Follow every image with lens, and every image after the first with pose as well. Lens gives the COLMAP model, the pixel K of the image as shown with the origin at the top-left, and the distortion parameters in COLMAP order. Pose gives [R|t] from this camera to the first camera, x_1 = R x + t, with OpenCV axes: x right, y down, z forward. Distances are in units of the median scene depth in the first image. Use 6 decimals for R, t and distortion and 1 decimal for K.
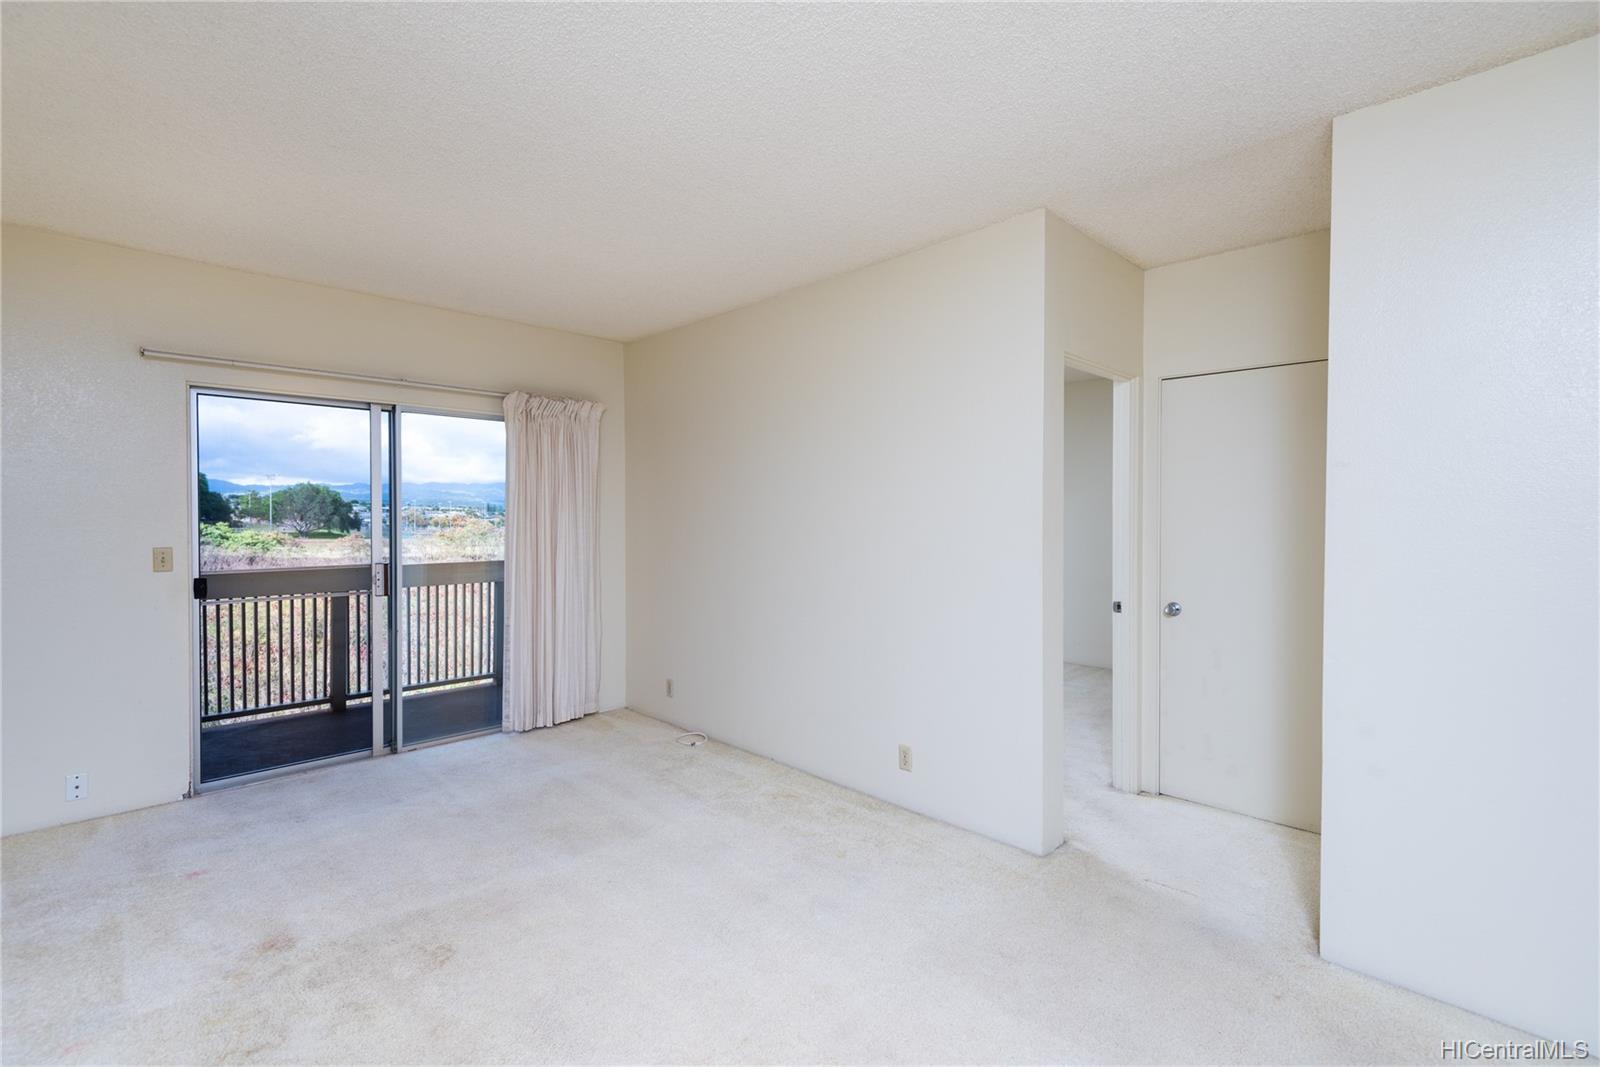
lens RADIAL K [[734.3, 0, 799.1], [0, 734.3, 527.0], [0, 0, 1]] dist [0.001199, -0.000597]
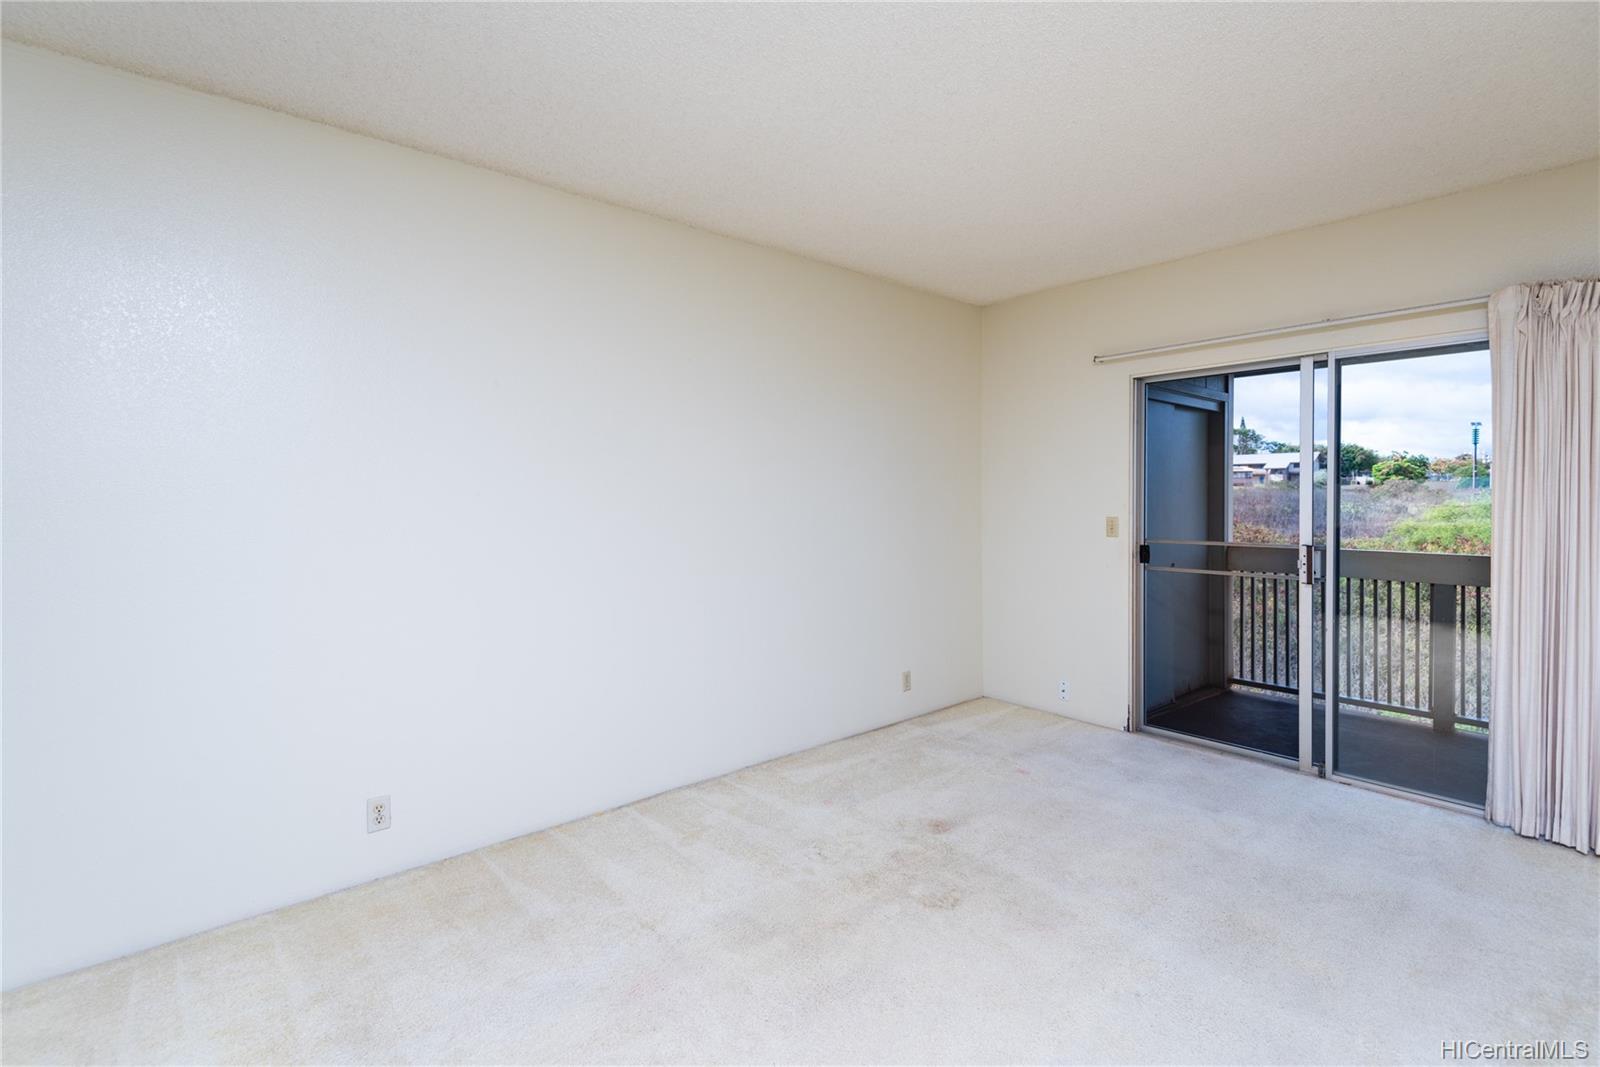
lens RADIAL K [[734.3, 0, 792.3], [0, 734.3, 502.9], [0, 0, 1]] dist [0.001199, -0.000597]
pose [[-0.097422, 0.005008, -0.995231, 0.346965], [-0.011089, 0.999920, 0.006117, 0.002837], [0.995181, 0.011633, -0.097358, 0.522063]]
